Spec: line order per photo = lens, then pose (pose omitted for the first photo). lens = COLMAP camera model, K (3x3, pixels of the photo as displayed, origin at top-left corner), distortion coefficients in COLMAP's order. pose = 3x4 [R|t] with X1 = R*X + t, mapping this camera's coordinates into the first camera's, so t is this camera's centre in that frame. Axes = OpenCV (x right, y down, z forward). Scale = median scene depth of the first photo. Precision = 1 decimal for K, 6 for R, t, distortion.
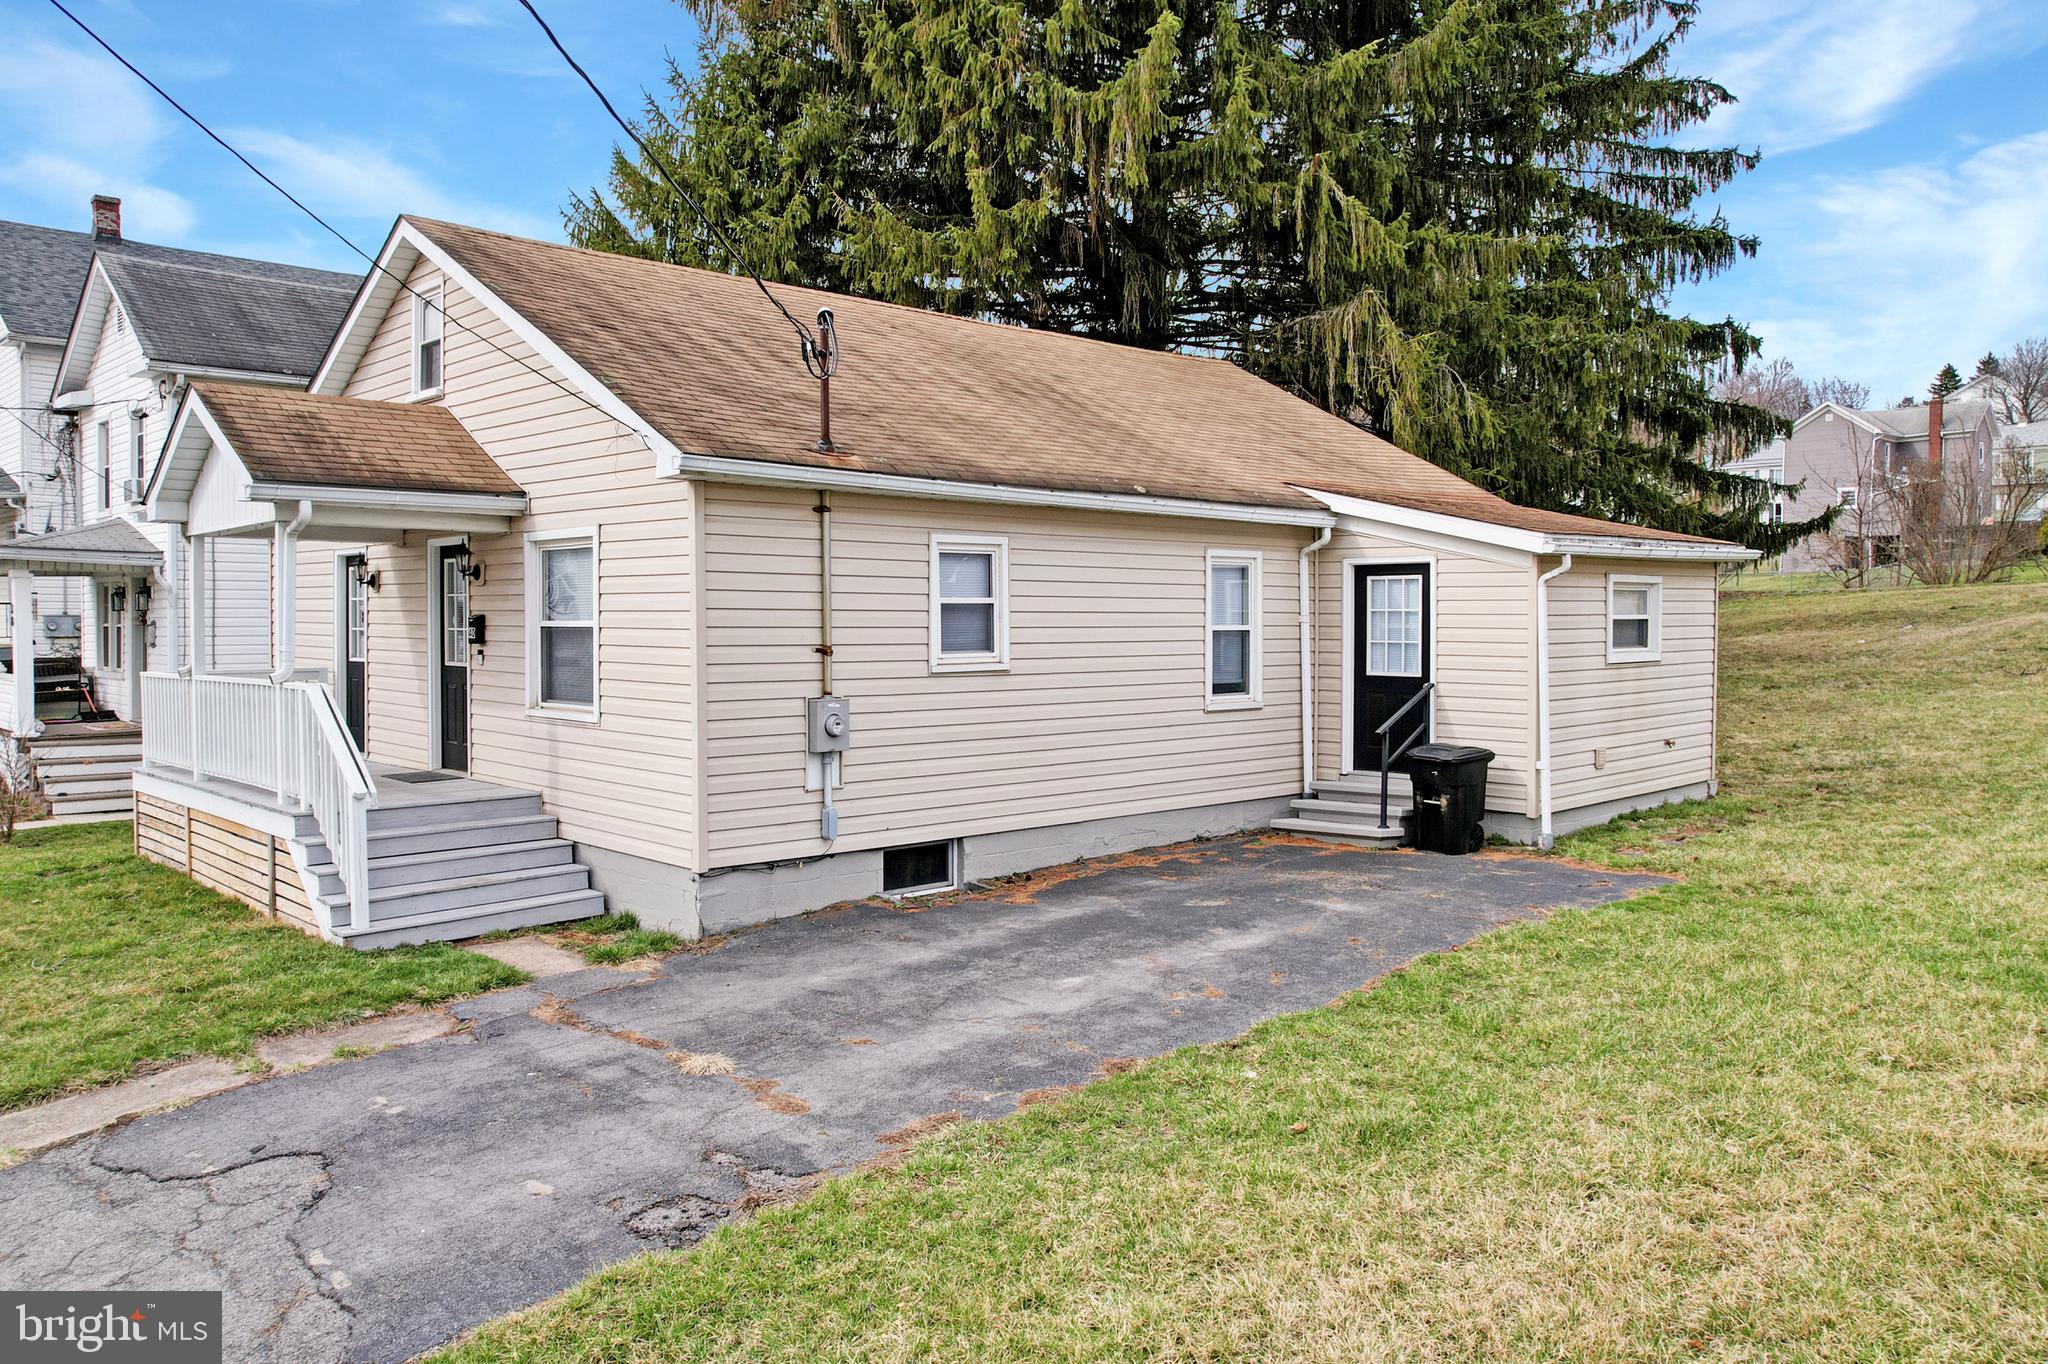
lens RADIAL K [[1504.7, 0, 999.1], [0, 1504.7, 661.7], [0, 0, 1]] dist [-0.043988, 0.003939]
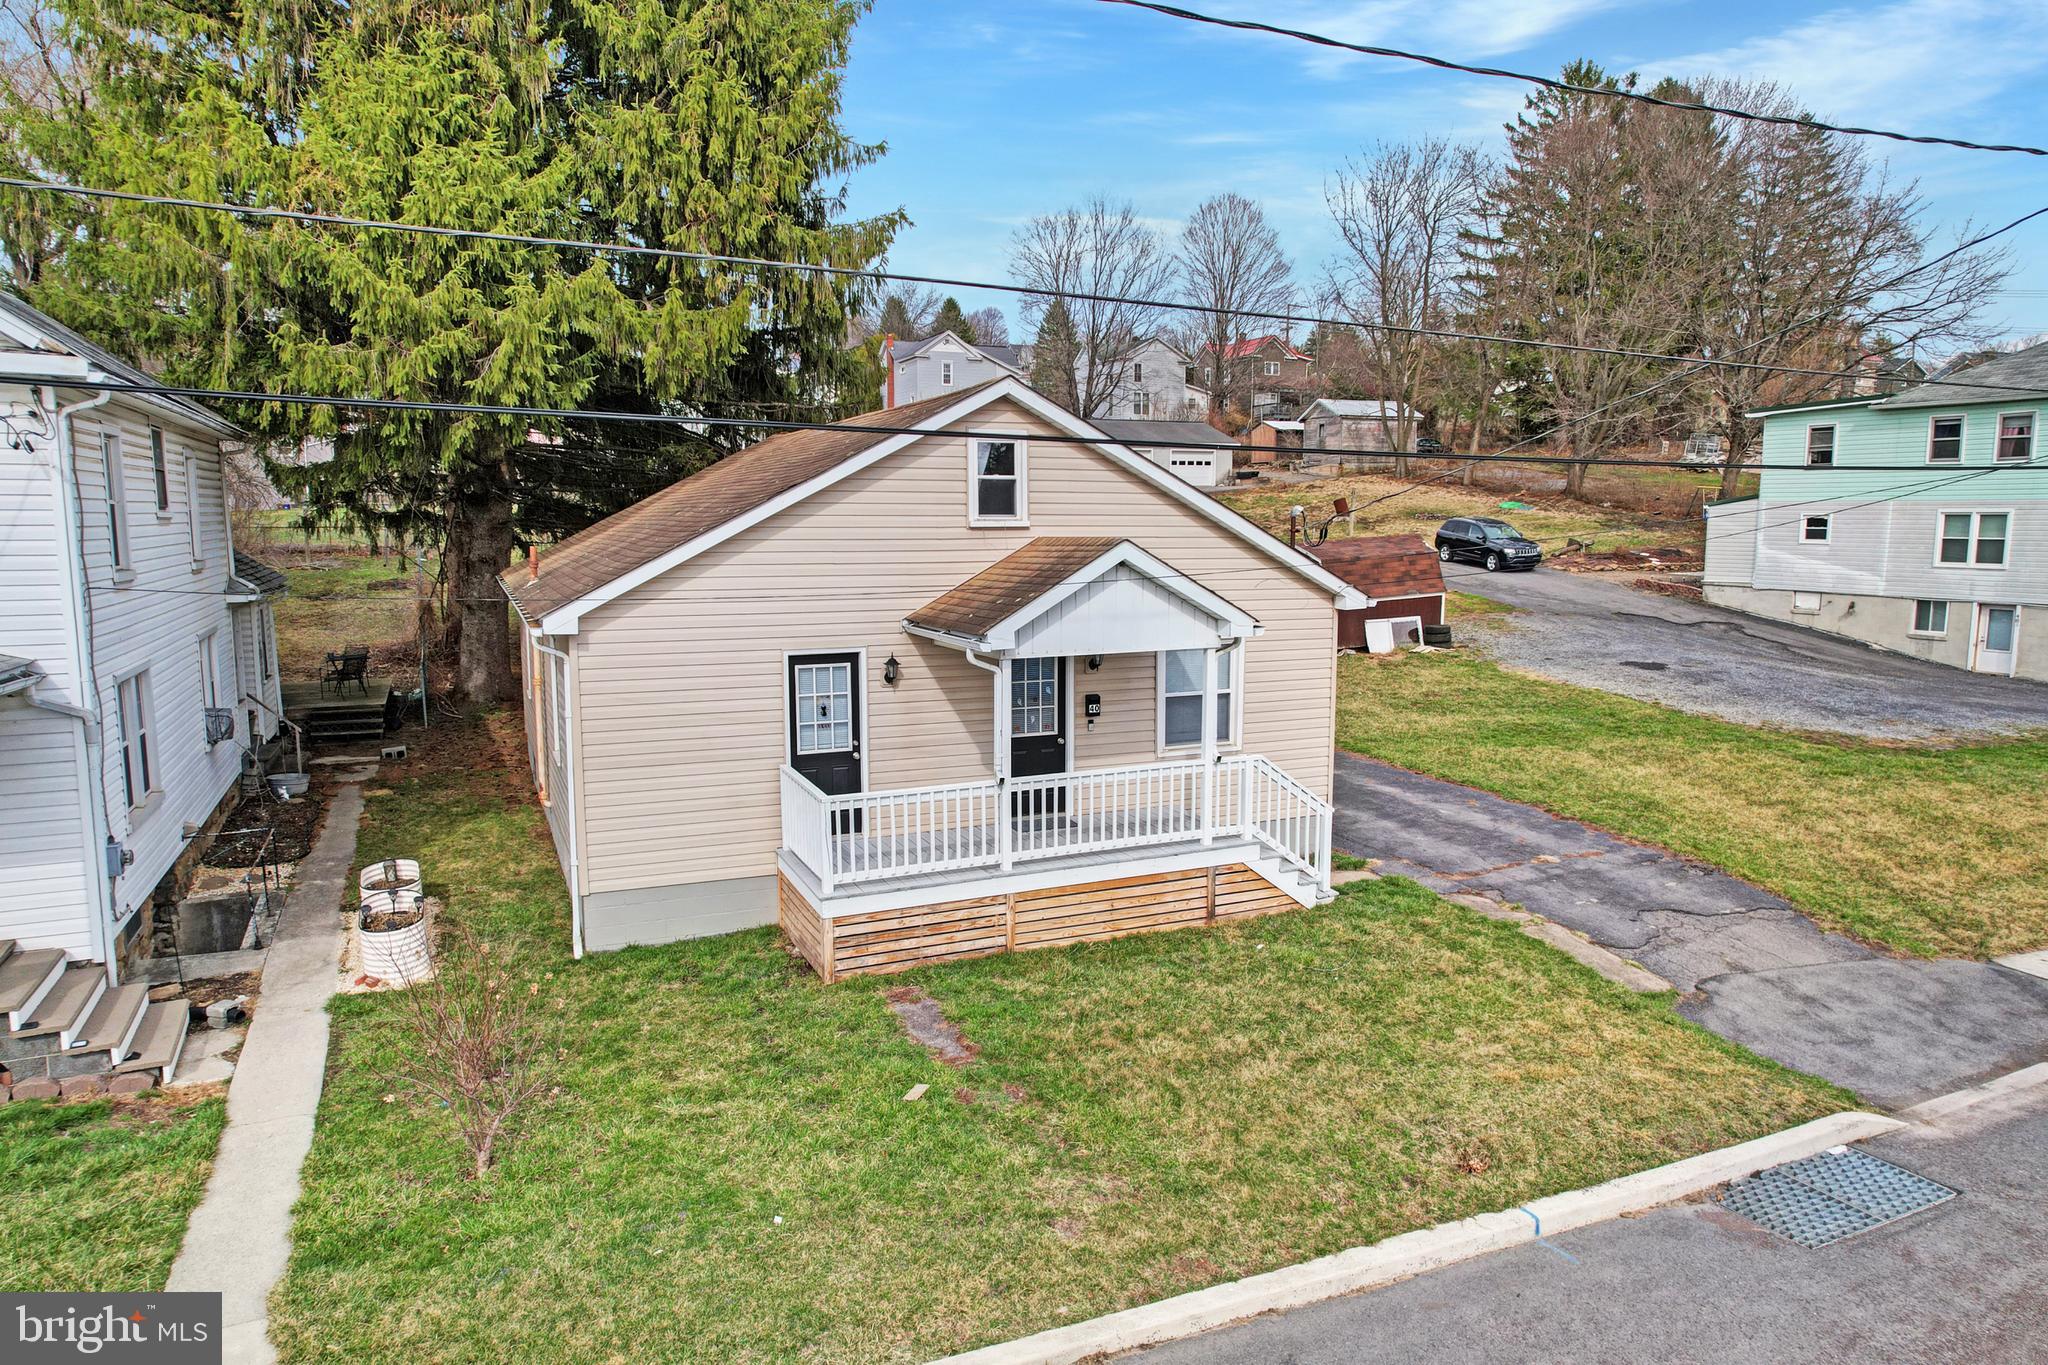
lens RADIAL K [[1304.4, 0, 1024.0], [0, 1304.4, 682.5], [0, 0, 1]] dist [-0.042841, -0.000349]
pose [[0.324624, -0.121785, 0.937970, -1.406464], [0.029539, 0.992498, 0.118641, -0.175711], [-0.945382, -0.010807, 0.325786, 0.635283]]
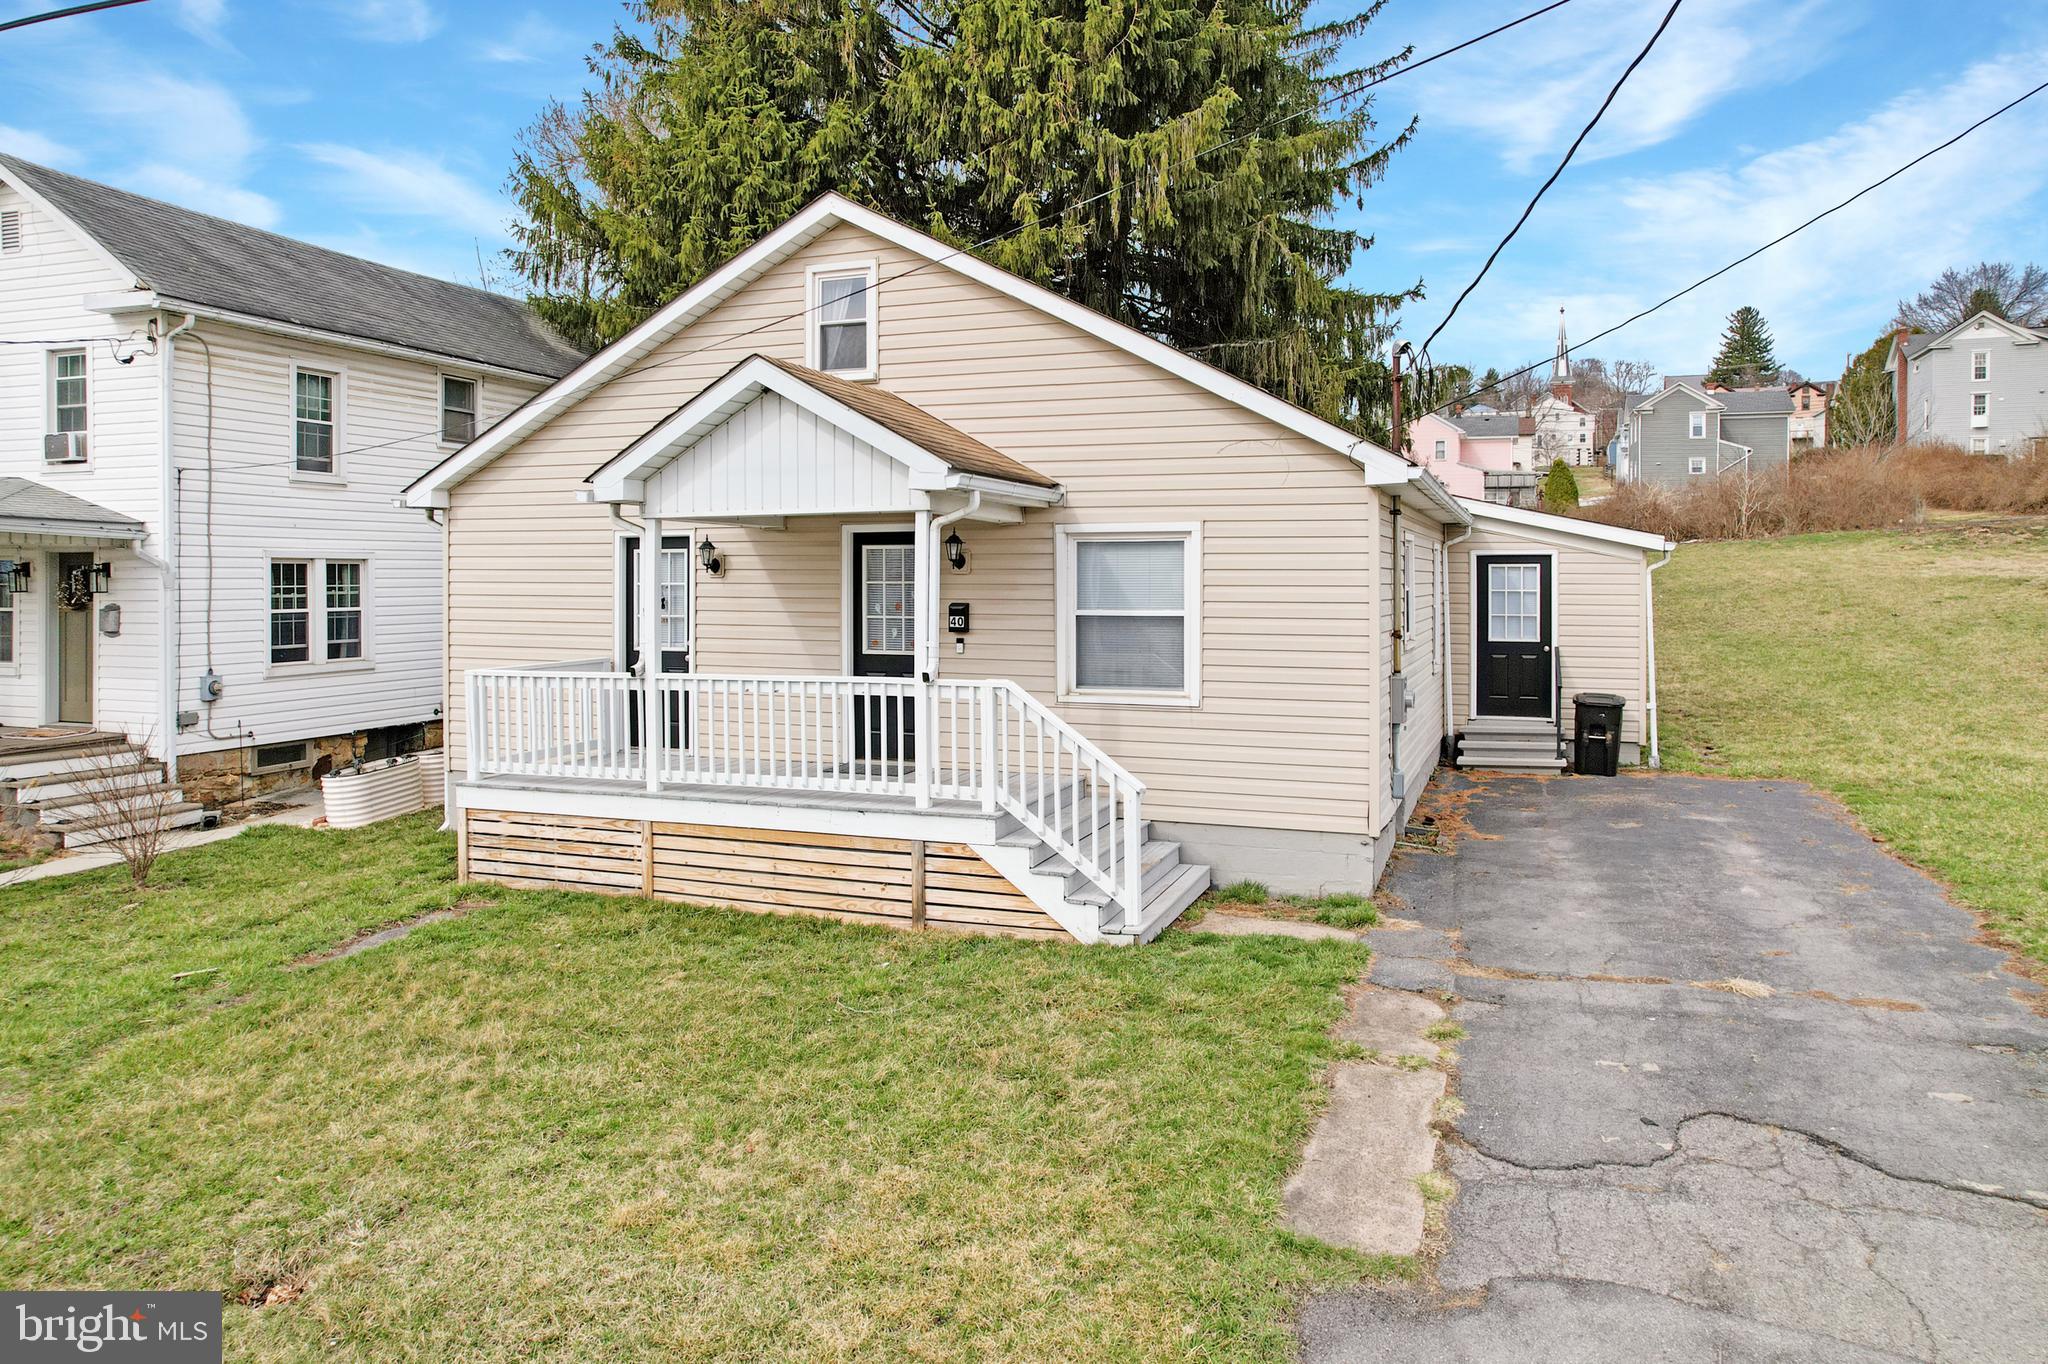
lens RADIAL K [[1334.9, 0, 1027.2], [0, 1334.9, 591.0], [0, 0, 1]] dist [-0.066896, 0.056967]
pose [[0.897138, -0.006243, 0.441706, -0.663535], [0.015306, 0.999739, -0.016957, -0.022580], [-0.441485, 0.021974, 0.896999, 0.171469]]
